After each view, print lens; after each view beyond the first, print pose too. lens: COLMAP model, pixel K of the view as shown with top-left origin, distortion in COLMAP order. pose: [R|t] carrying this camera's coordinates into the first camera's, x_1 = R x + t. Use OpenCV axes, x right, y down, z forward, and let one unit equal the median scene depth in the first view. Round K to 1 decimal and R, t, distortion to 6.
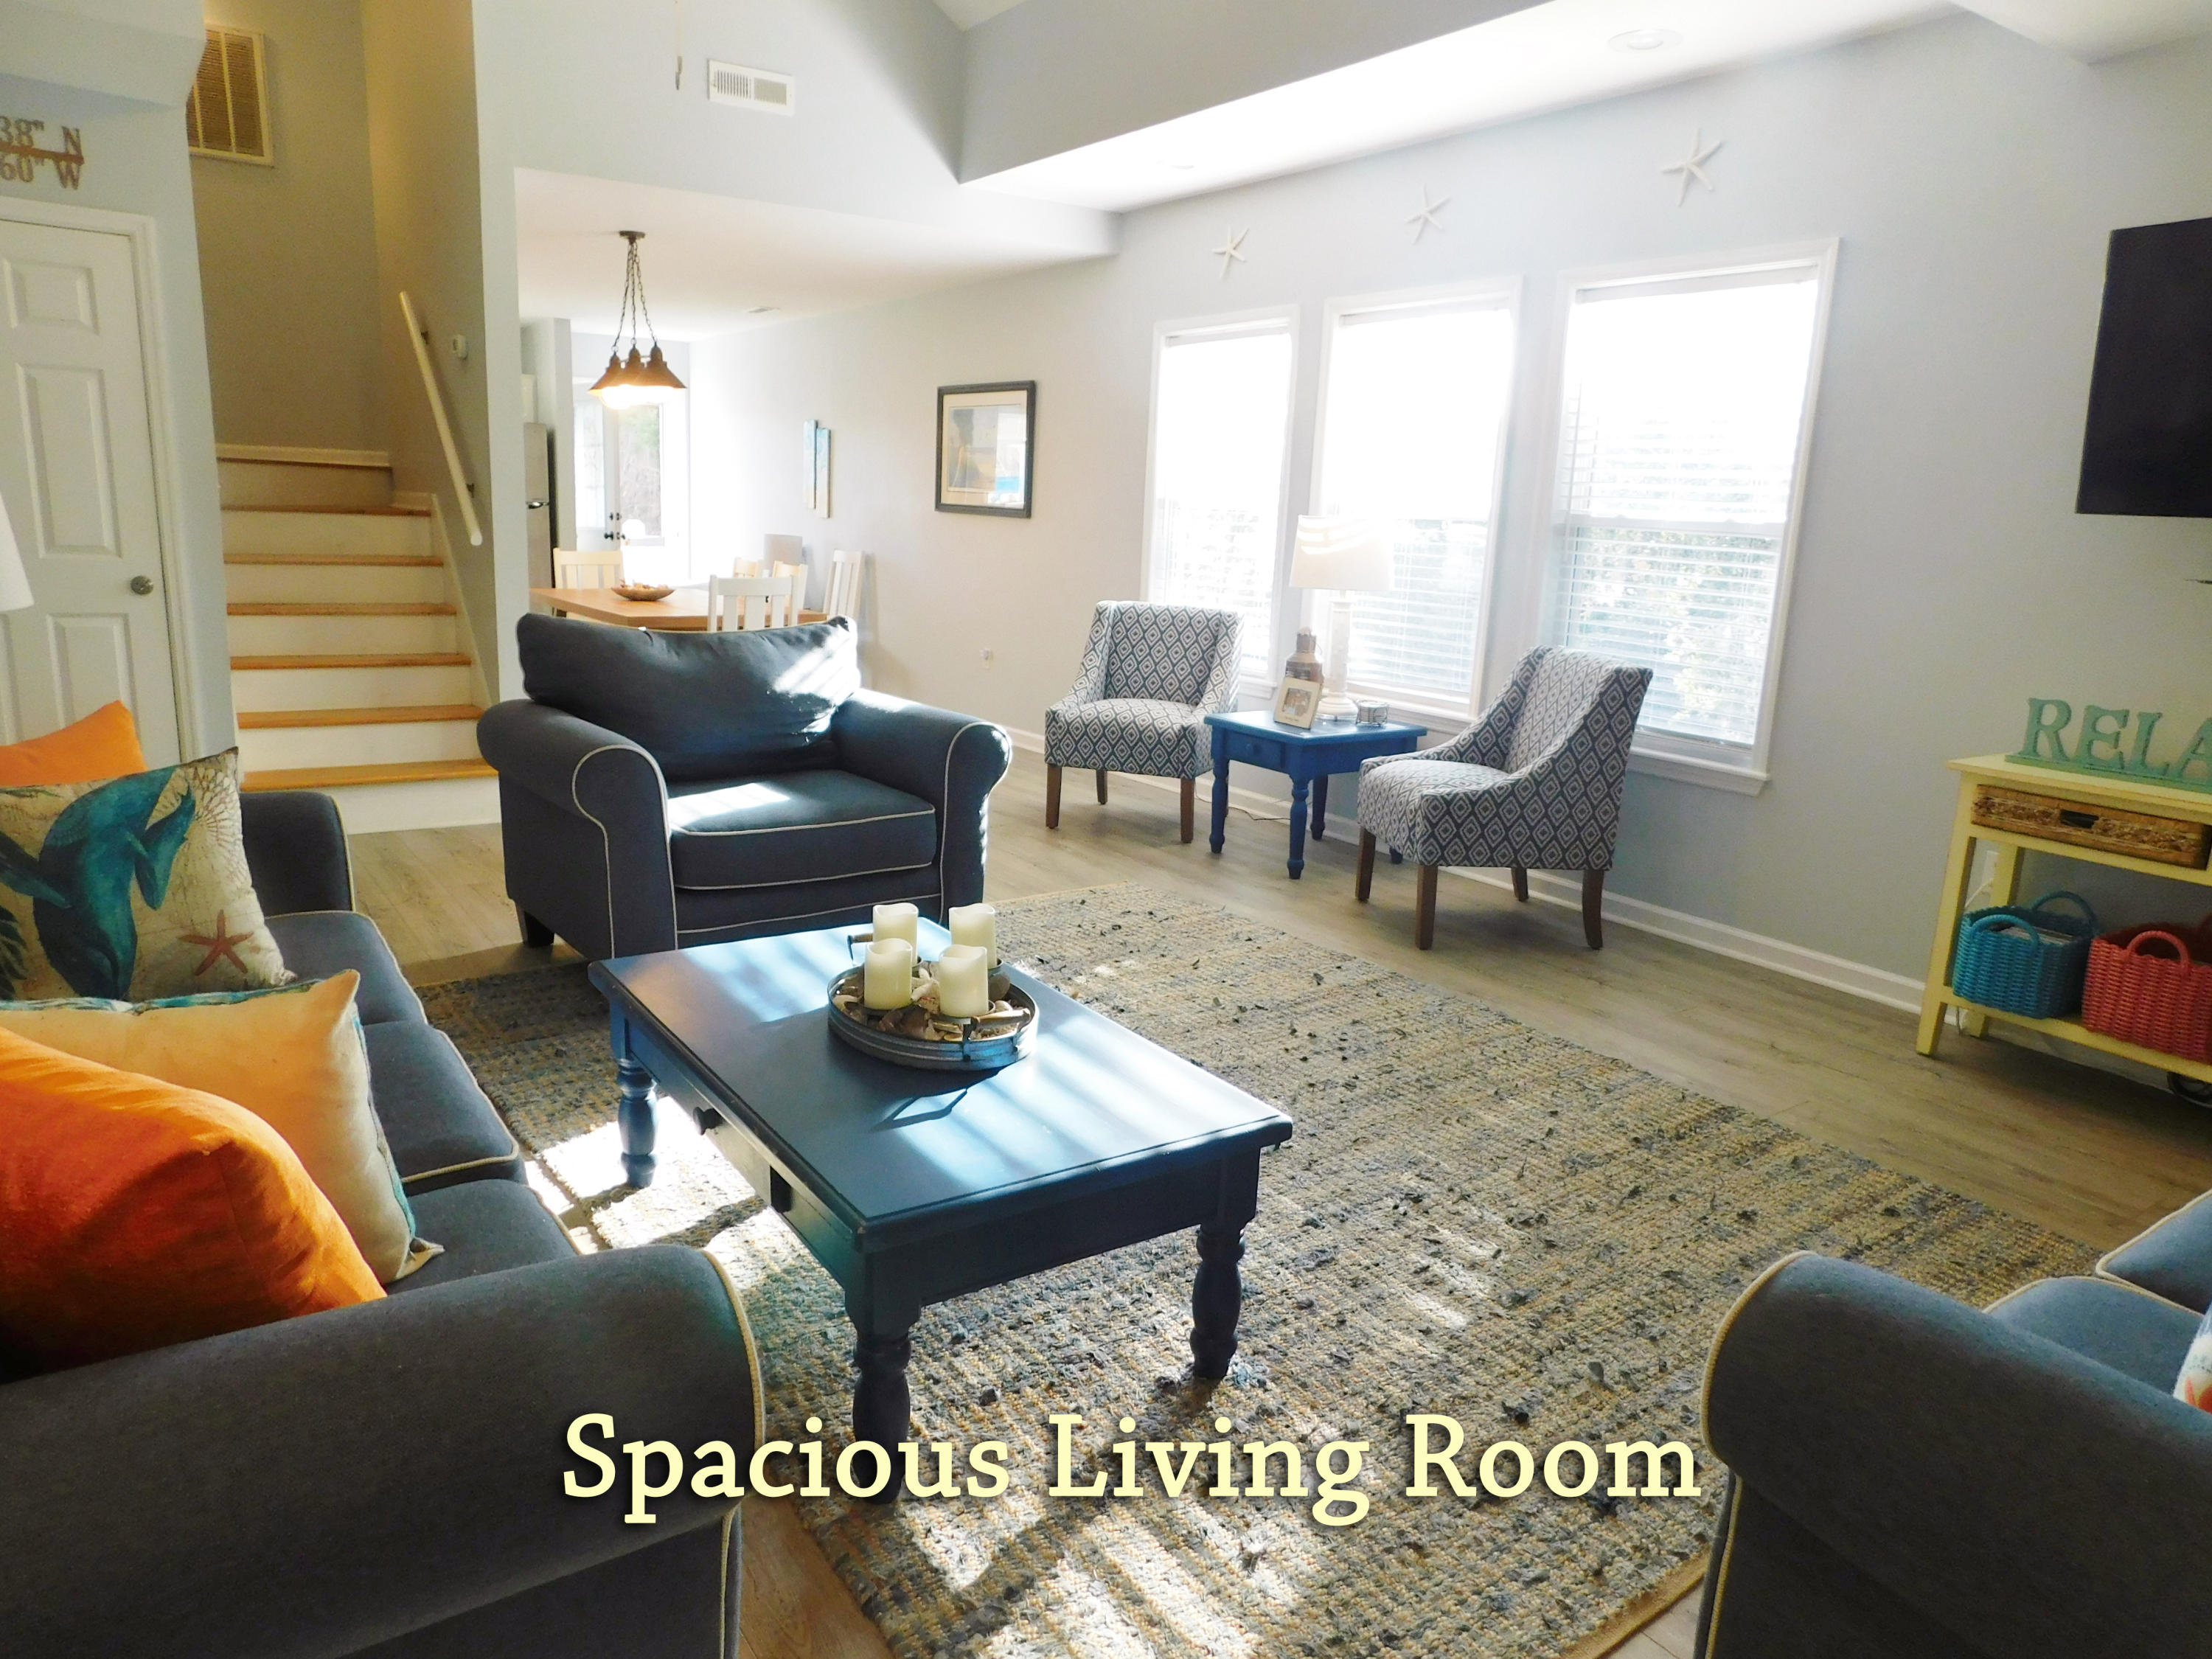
lens RADIAL K [[1462.6, 0, 1111.1], [0, 1462.6, 836.6], [0, 0, 1]] dist [-0.043450, 0.034566]
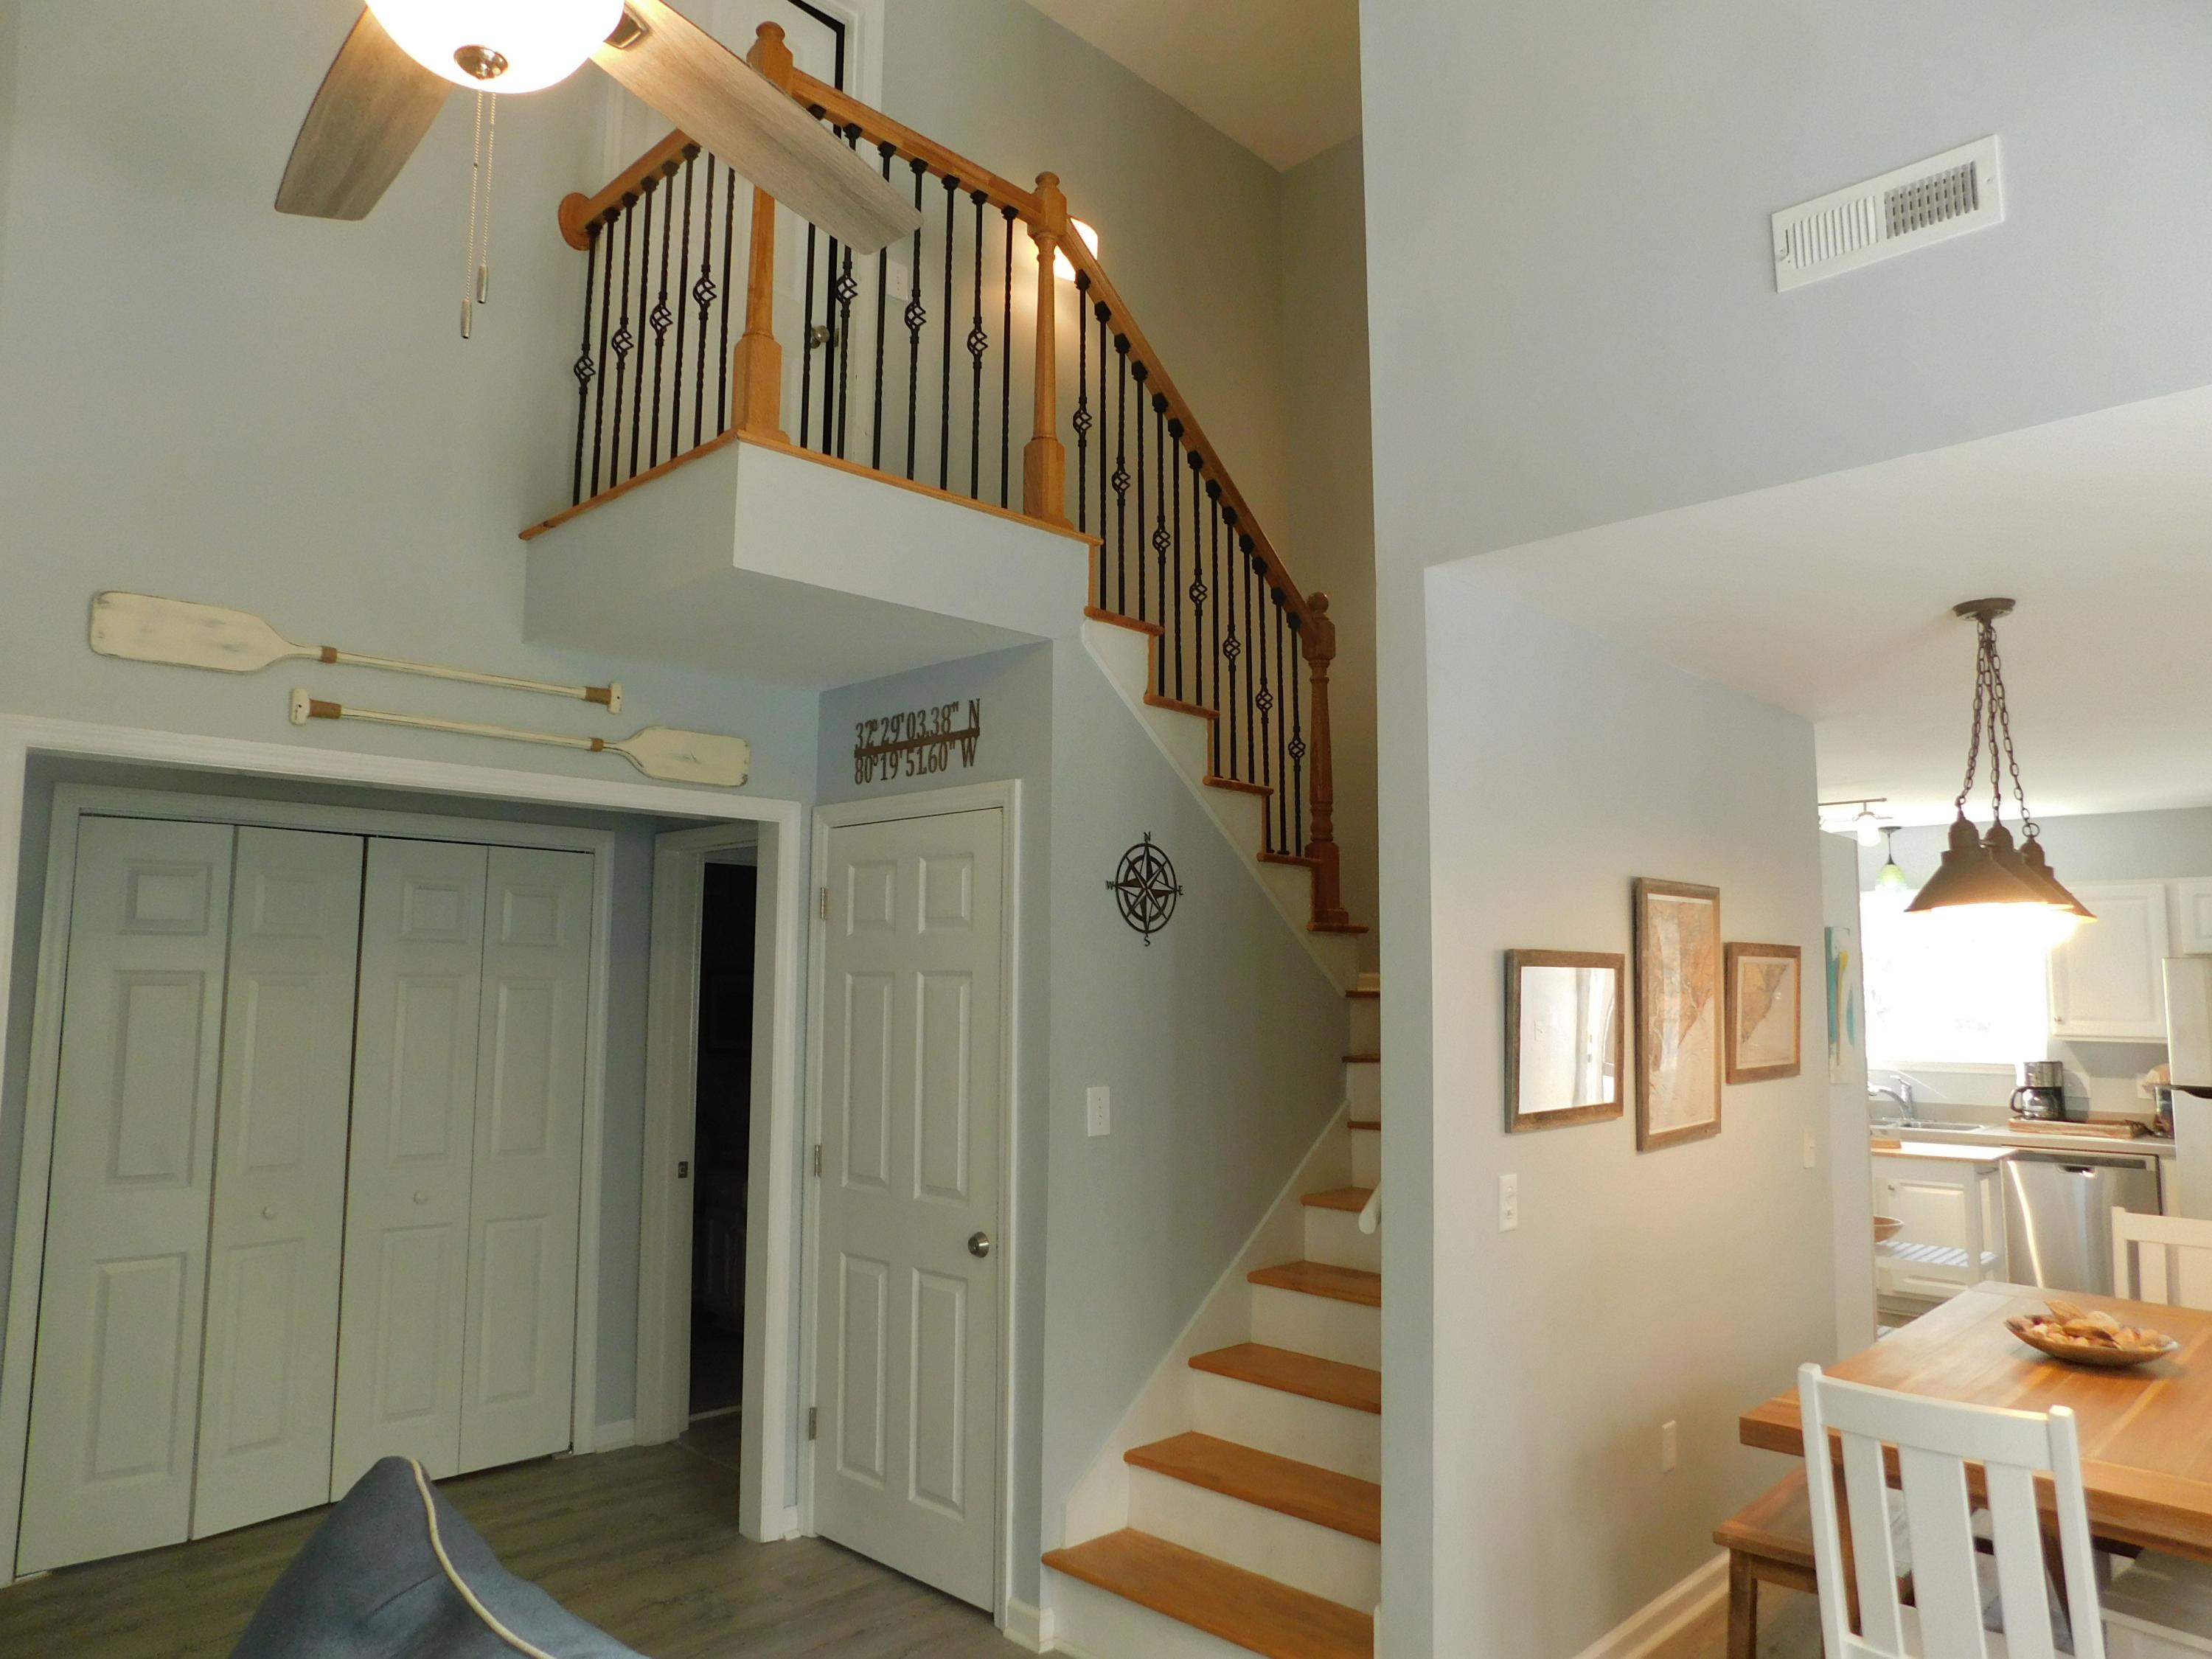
lens RADIAL K [[1462.6, 0, 1105.3], [0, 1462.6, 830.0], [0, 0, 1]] dist [-0.043450, 0.034566]
pose [[0.205995, -0.157122, -0.965856, 0.117269], [-0.208717, 0.957258, -0.200238, -0.257647], [0.956035, 0.242839, 0.164396, 0.940830]]
